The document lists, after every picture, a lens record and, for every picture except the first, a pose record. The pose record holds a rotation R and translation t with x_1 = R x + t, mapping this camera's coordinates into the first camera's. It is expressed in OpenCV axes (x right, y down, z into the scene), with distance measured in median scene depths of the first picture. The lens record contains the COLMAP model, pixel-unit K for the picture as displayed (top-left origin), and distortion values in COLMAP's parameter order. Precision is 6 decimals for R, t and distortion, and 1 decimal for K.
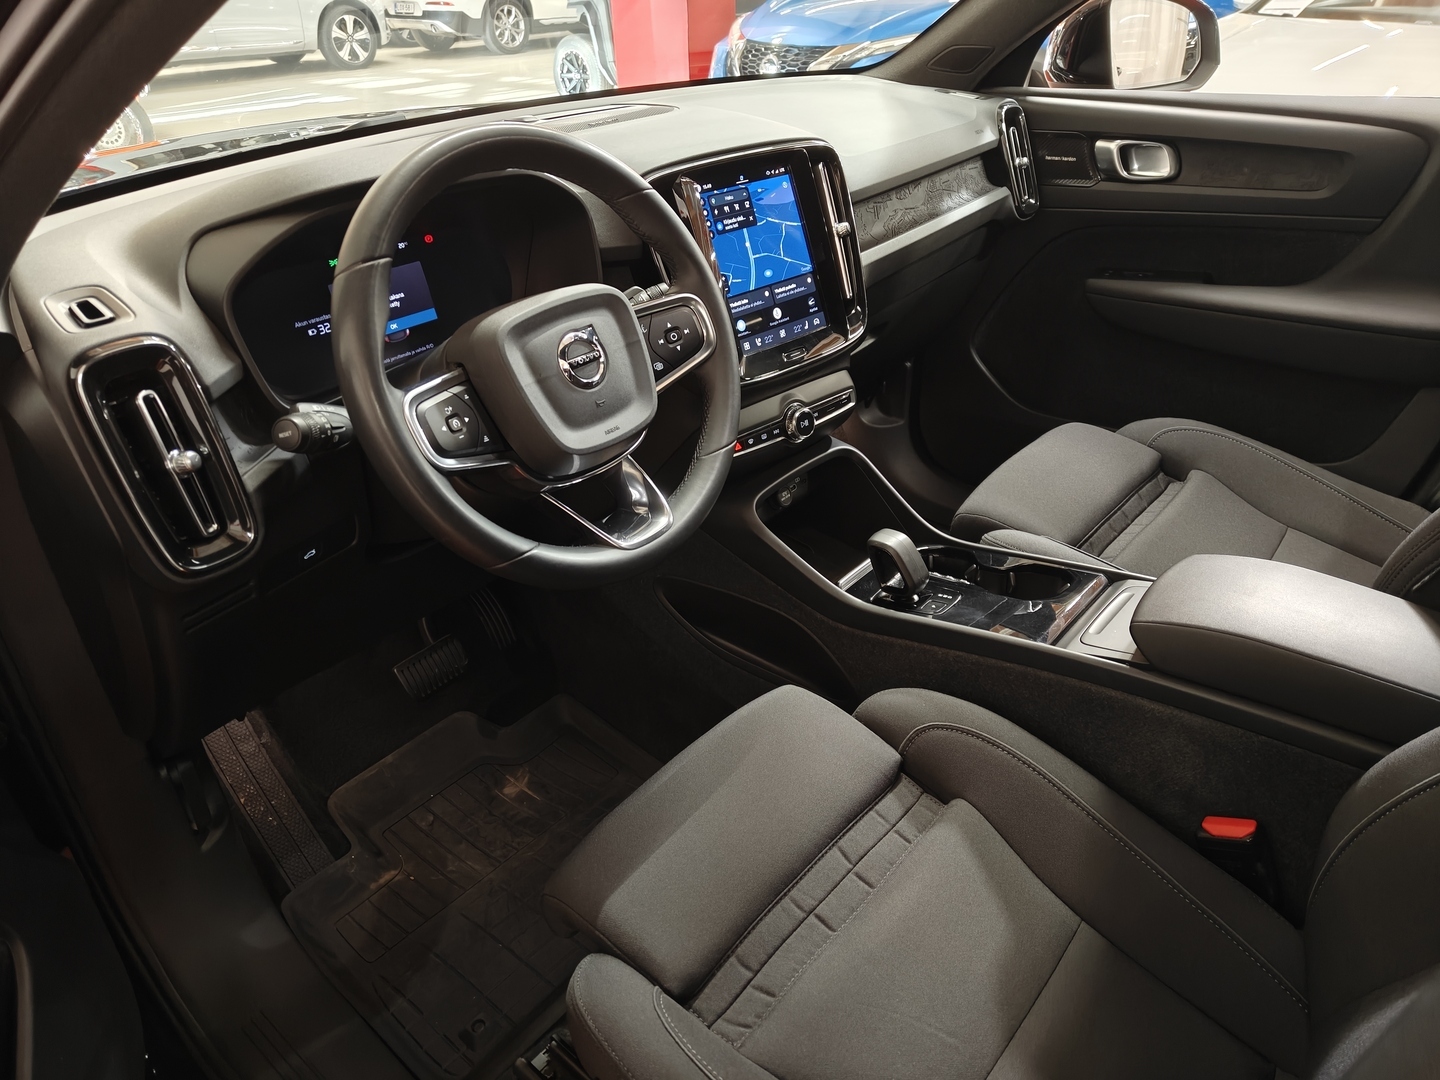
lens RADIAL K [[1010.9, 0, 723.1], [0, 1010.9, 543.0], [0, 0, 1]] dist [0.026092, -0.024983]
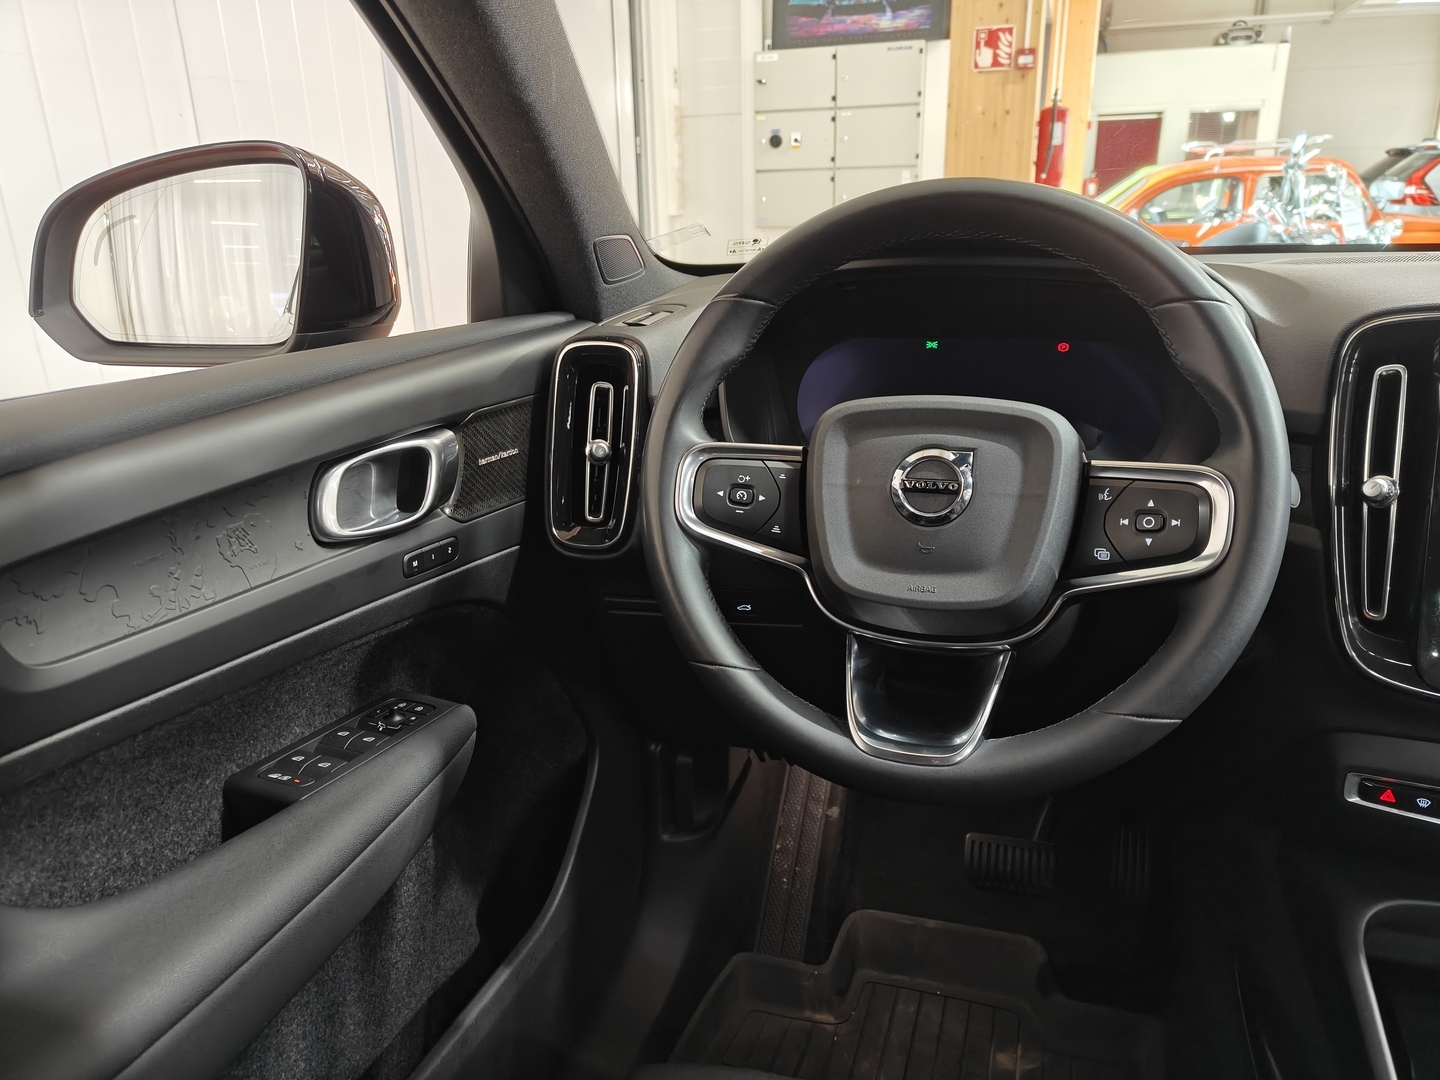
lens RADIAL K [[1010.9, 0, 723.1], [0, 1010.9, 543.0], [0, 0, 1]] dist [0.026092, -0.024983]
pose [[0.388119, 0.316134, -0.865692, 0.301429], [-0.461411, 0.879778, 0.114412, -0.109563], [0.797787, 0.355034, 0.487326, 0.372891]]
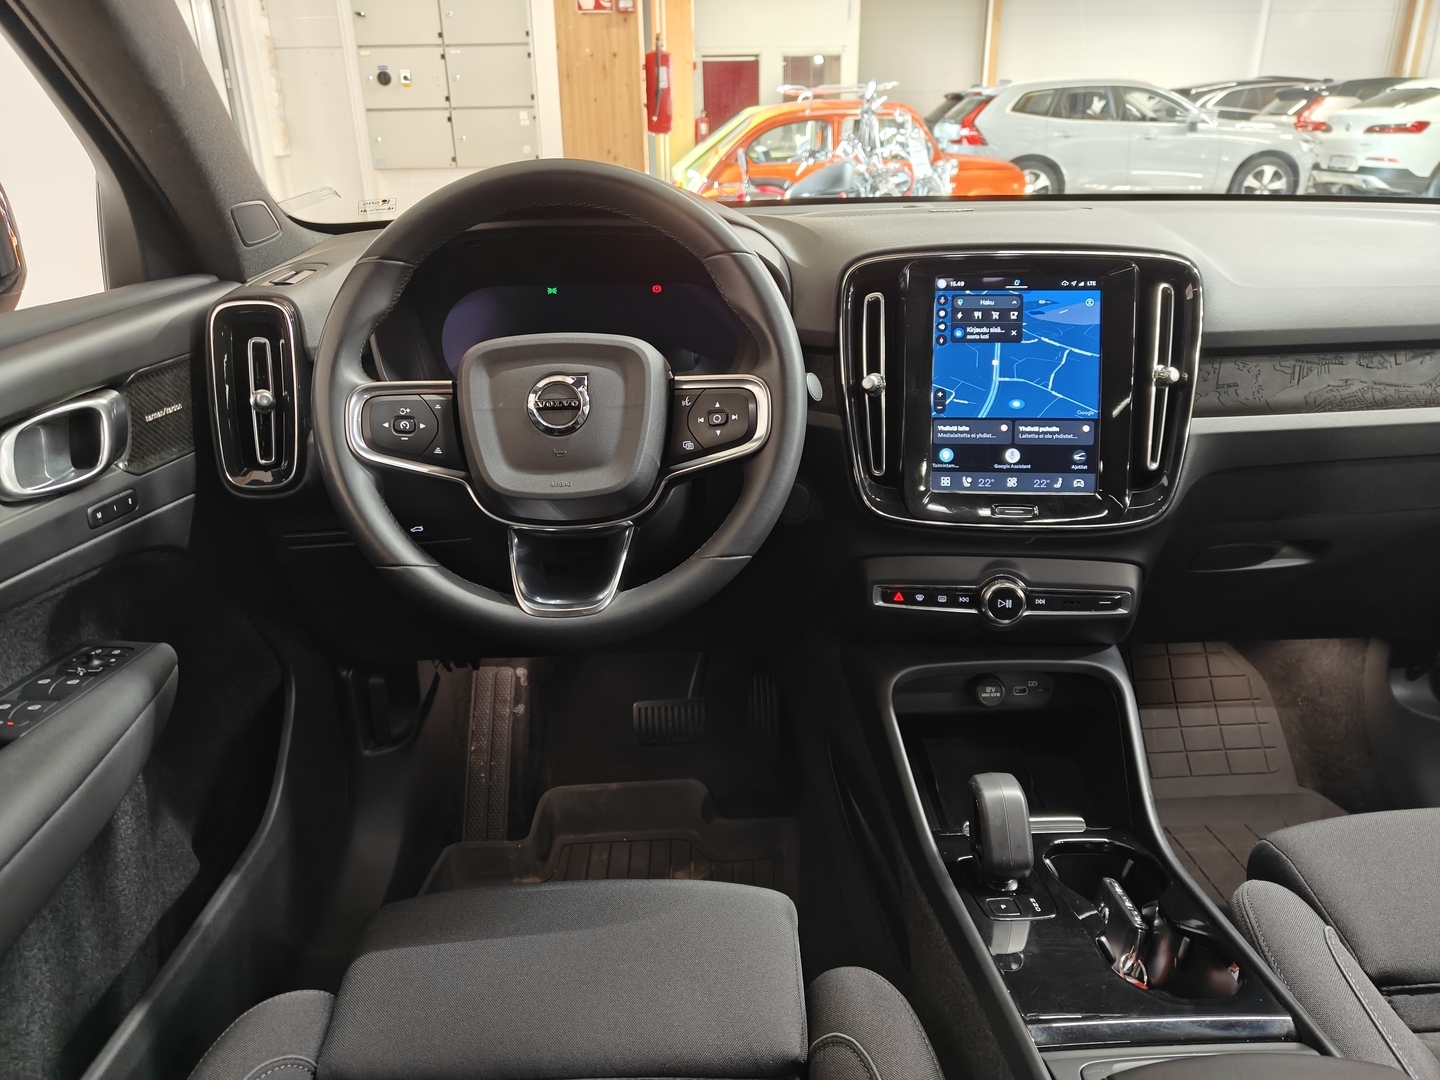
lens RADIAL K [[1014.2, 0, 721.5], [0, 1014.2, 541.3], [0, 0, 1]] dist [0.009182, 0.000099]
pose [[0.675215, 0.296828, -0.675261, 0.431946], [-0.379989, 0.924612, 0.026473, -0.100532], [0.632212, 0.238717, 0.737104, 0.299423]]
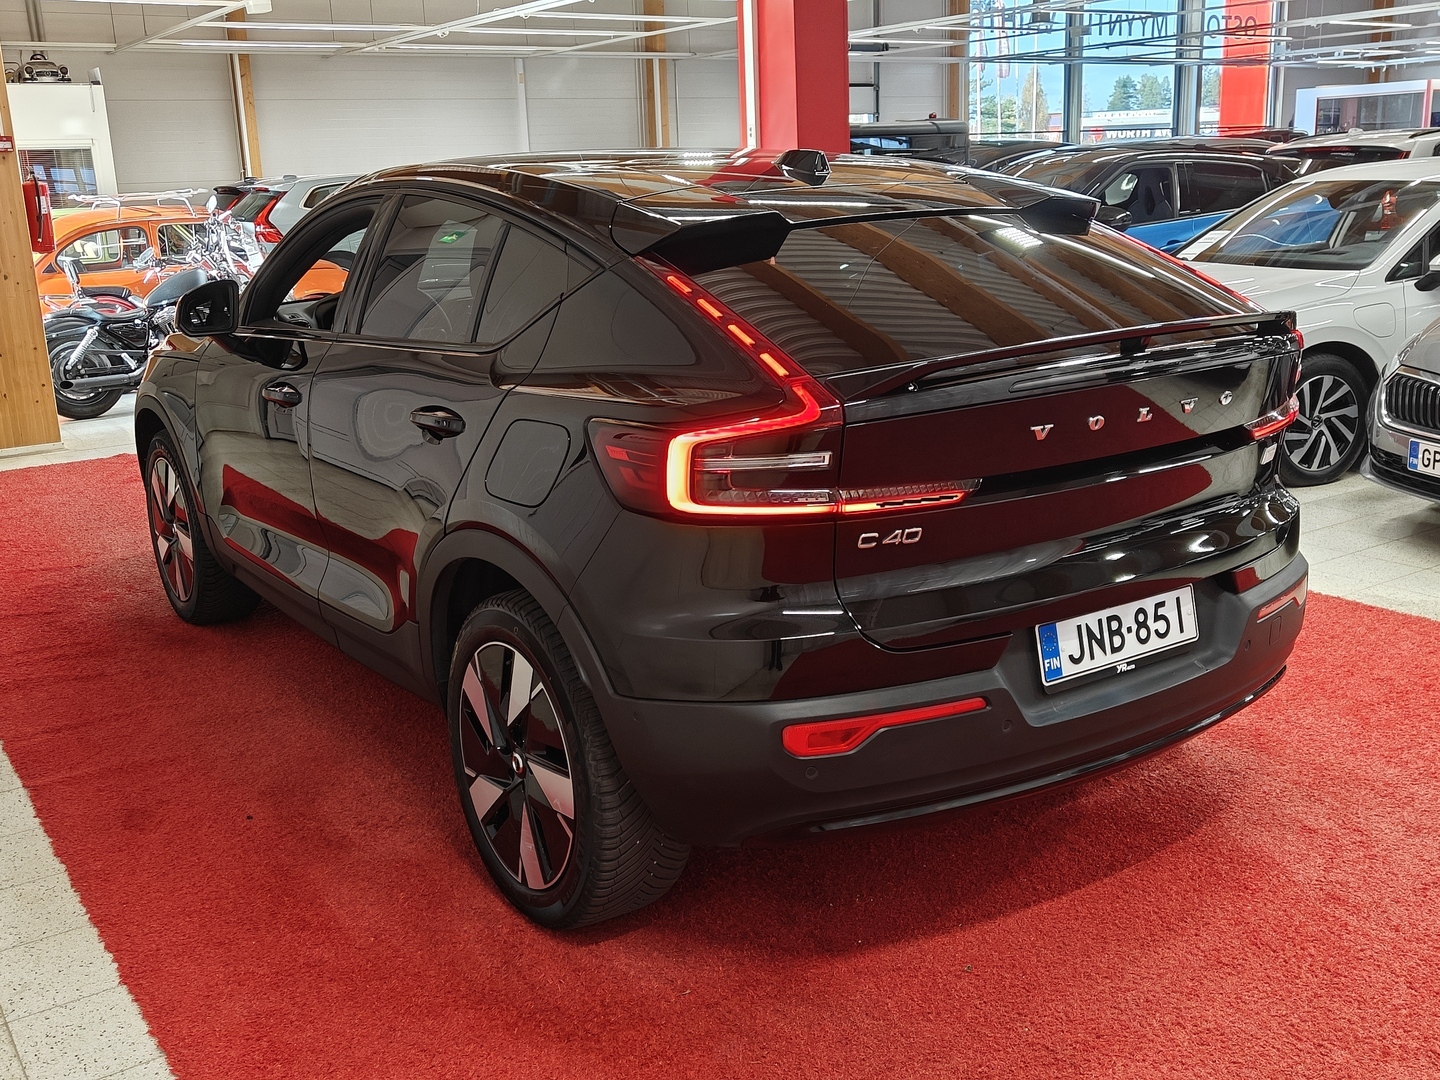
lens RADIAL K [[1460.7, 0, 720.0], [0, 1460.7, 540.0], [0, 0, 1]] dist [0.020305, 0.008252]
pose [[0.968267, 0.053202, -0.244190, 1.606391], [-0.119083, 0.957244, -0.263634, 1.268229], [0.219723, 0.284346, 0.933204, -2.511693]]
